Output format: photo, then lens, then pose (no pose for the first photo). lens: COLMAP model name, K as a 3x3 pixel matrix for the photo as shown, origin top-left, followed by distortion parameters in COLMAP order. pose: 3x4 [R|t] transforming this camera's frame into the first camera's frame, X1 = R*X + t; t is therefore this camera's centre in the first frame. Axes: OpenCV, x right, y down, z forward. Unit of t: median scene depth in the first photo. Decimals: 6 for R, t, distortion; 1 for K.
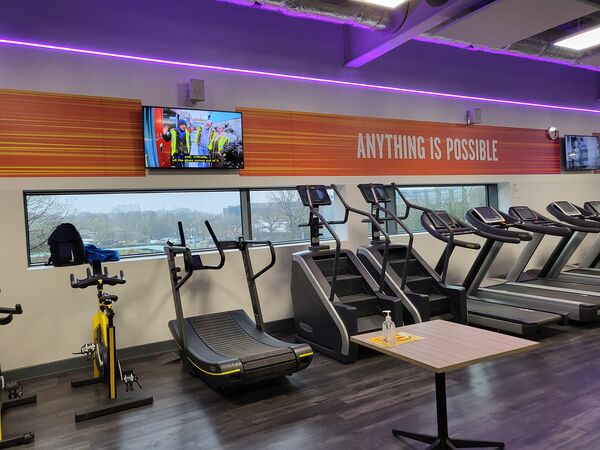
lens RADIAL K [[464.1, 0, 311.7], [0, 464.1, 226.1], [0, 0, 1]] dist [0.001860, 0.048482]
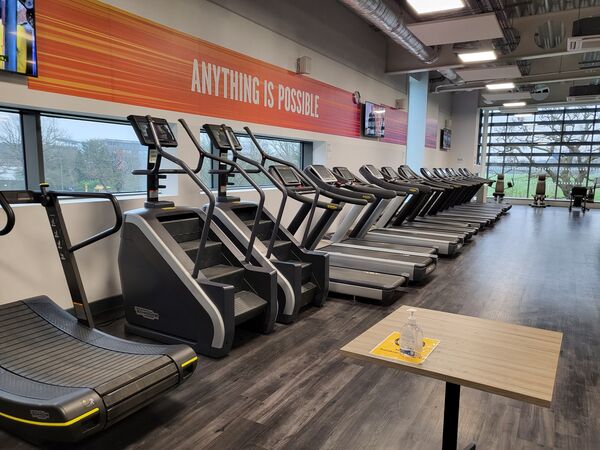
lens RADIAL K [[464.1, 0, 311.7], [0, 464.1, 226.1], [0, 0, 1]] dist [0.001860, 0.048482]
pose [[0.869840, 0.002801, 0.493327, -0.136255], [-0.049821, 0.995370, 0.082194, 0.007967], [-0.490813, -0.096073, 0.865952, 0.233950]]
